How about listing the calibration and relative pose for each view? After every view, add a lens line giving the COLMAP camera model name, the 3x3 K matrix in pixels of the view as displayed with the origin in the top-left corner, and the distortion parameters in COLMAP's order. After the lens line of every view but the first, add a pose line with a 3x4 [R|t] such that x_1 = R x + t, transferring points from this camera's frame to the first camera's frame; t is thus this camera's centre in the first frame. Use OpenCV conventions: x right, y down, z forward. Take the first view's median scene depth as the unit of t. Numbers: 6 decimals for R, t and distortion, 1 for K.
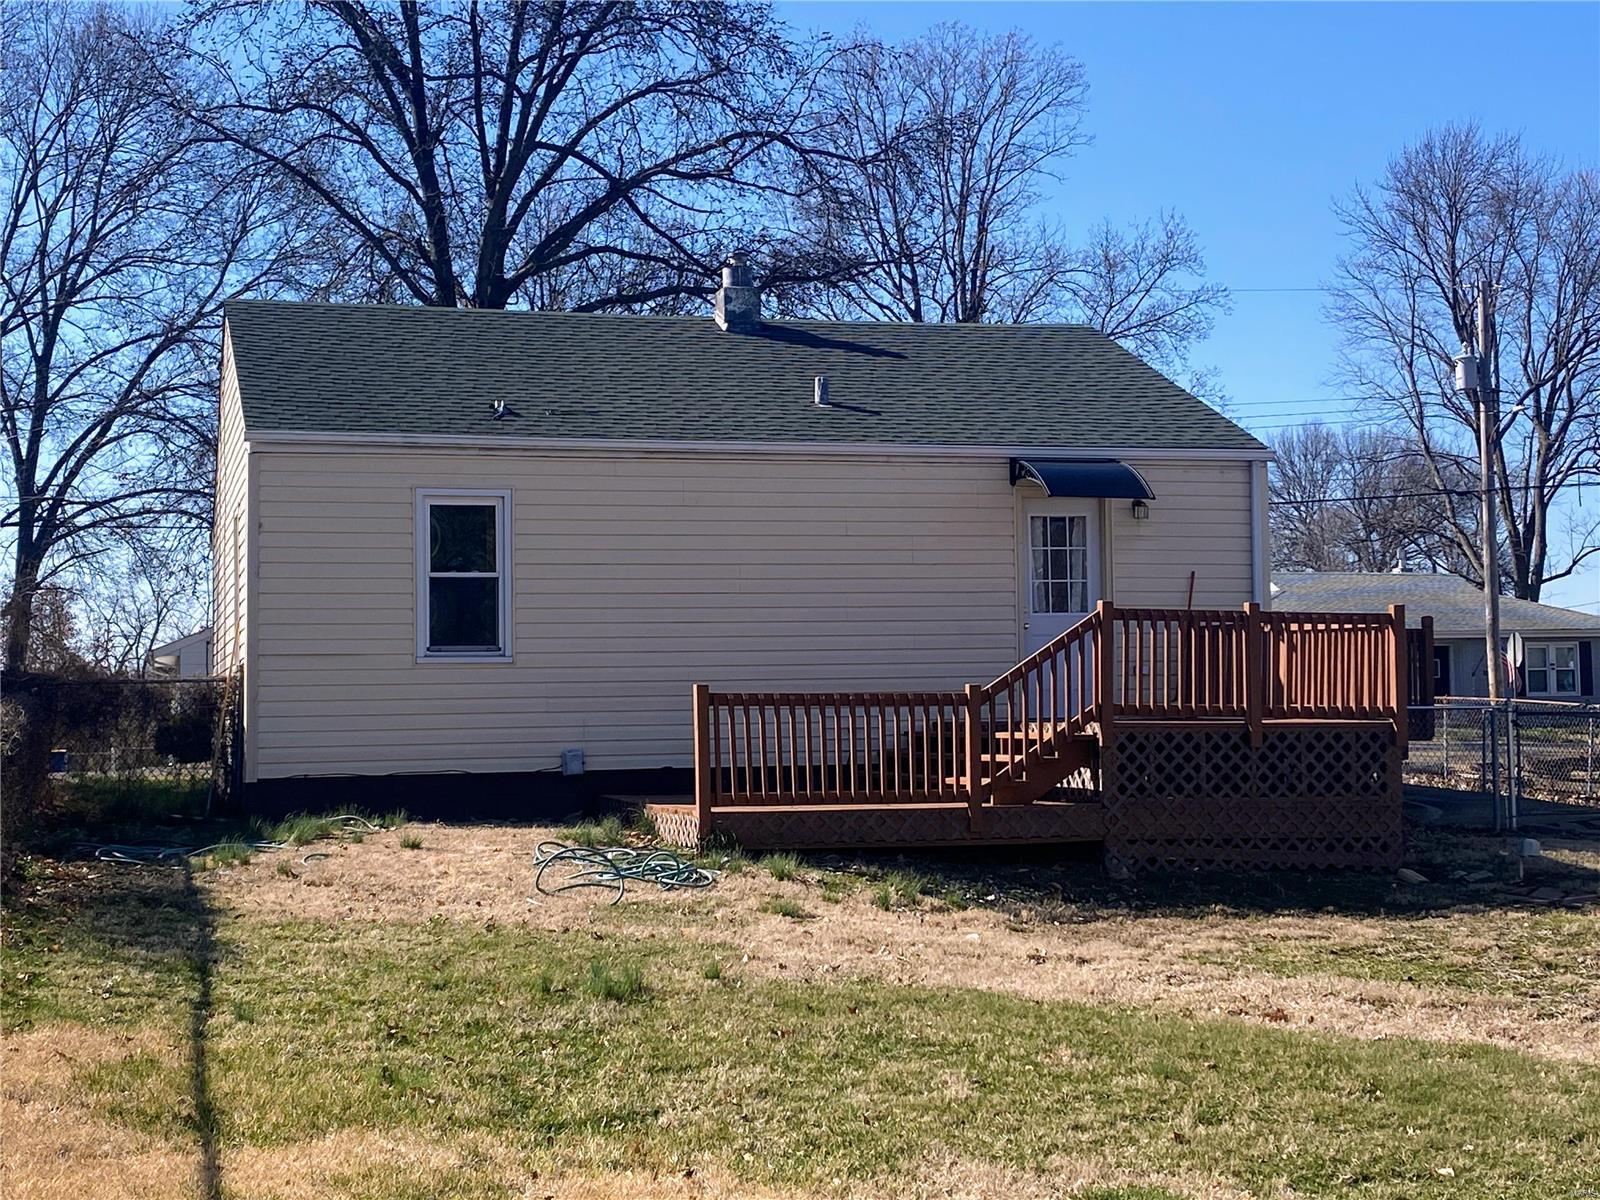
lens RADIAL K [[2430.2, 0, 800.0], [0, 2430.2, 600.0], [0, 0, 1]] dist [0.171948, -0.033705]
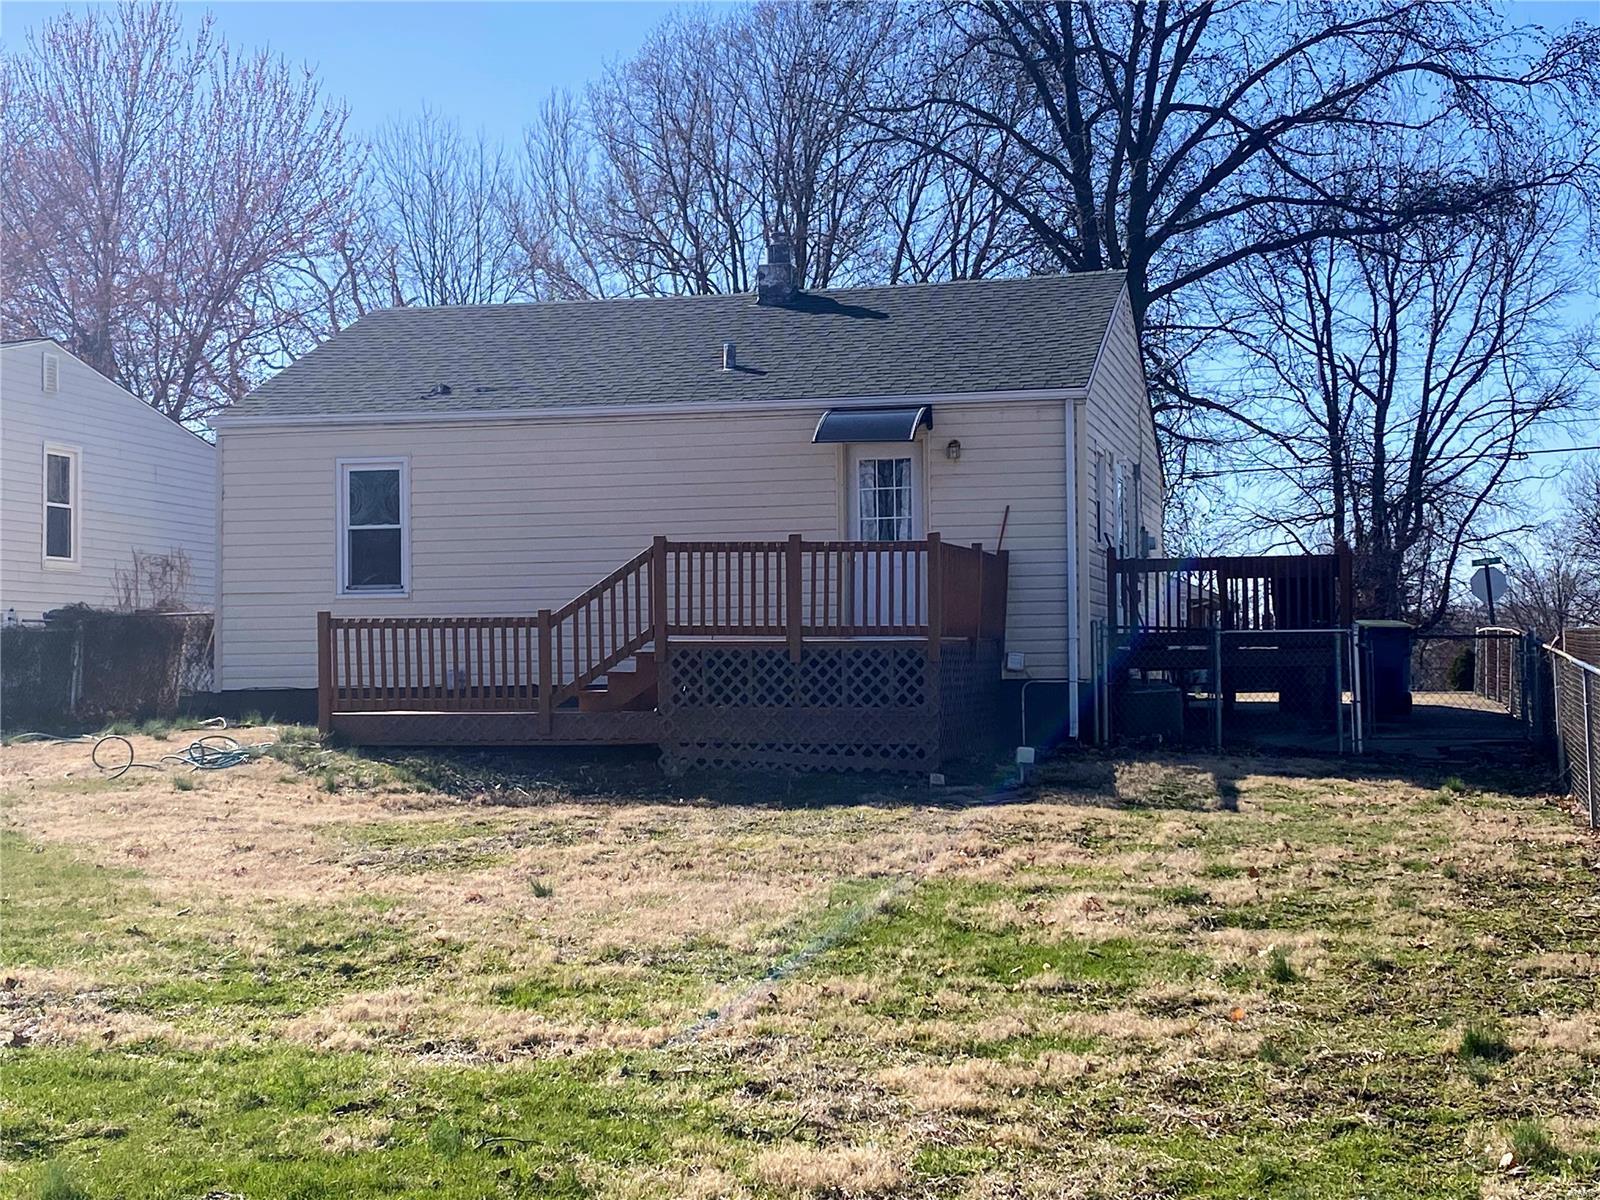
lens RADIAL K [[2430.2, 0, 800.0], [0, 2430.2, 600.0], [0, 0, 1]] dist [0.171948, -0.033705]
pose [[0.878333, -0.012868, -0.477876, 0.678801], [0.021203, 0.999703, 0.012052, 0.017053], [0.477579, -0.020717, 0.878344, 0.021661]]
